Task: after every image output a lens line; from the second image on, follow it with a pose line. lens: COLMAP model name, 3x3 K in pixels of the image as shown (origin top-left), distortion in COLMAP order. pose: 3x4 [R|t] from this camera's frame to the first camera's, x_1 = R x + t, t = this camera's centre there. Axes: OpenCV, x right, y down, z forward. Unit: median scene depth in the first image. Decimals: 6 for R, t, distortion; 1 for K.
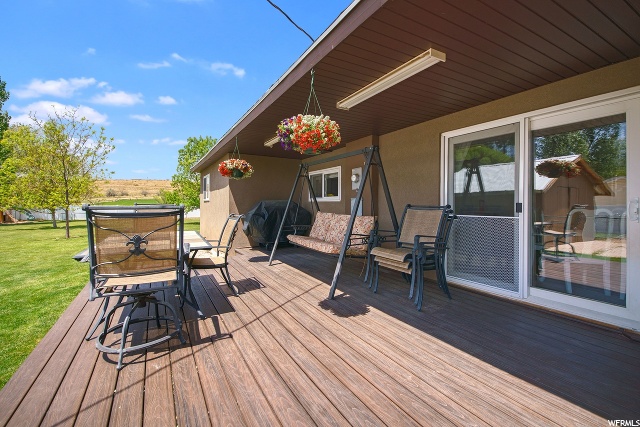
lens RADIAL K [[256.6, 0, 319.6], [0, 256.6, 202.1], [0, 0, 1]] dist [0.012529, -0.000034]
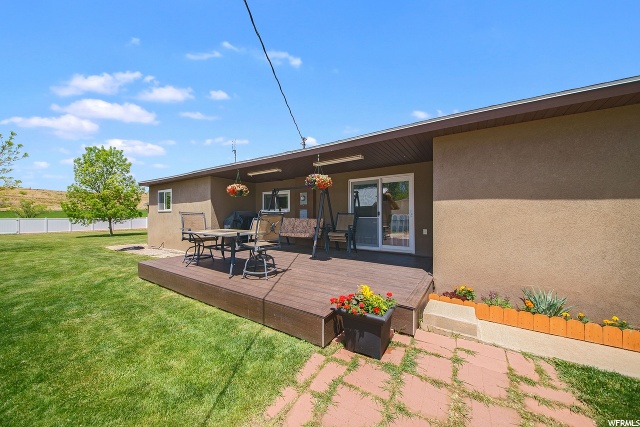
lens RADIAL K [[230.6, 0, 320.0], [0, 230.6, 213.5], [0, 0, 1]] dist [-0.020784, -0.000042]
pose [[0.867340, -0.003994, 0.497699, -0.656672], [0.006844, 0.999969, -0.003901, 0.022022], [-0.497668, 0.006790, 0.867341, -0.510437]]
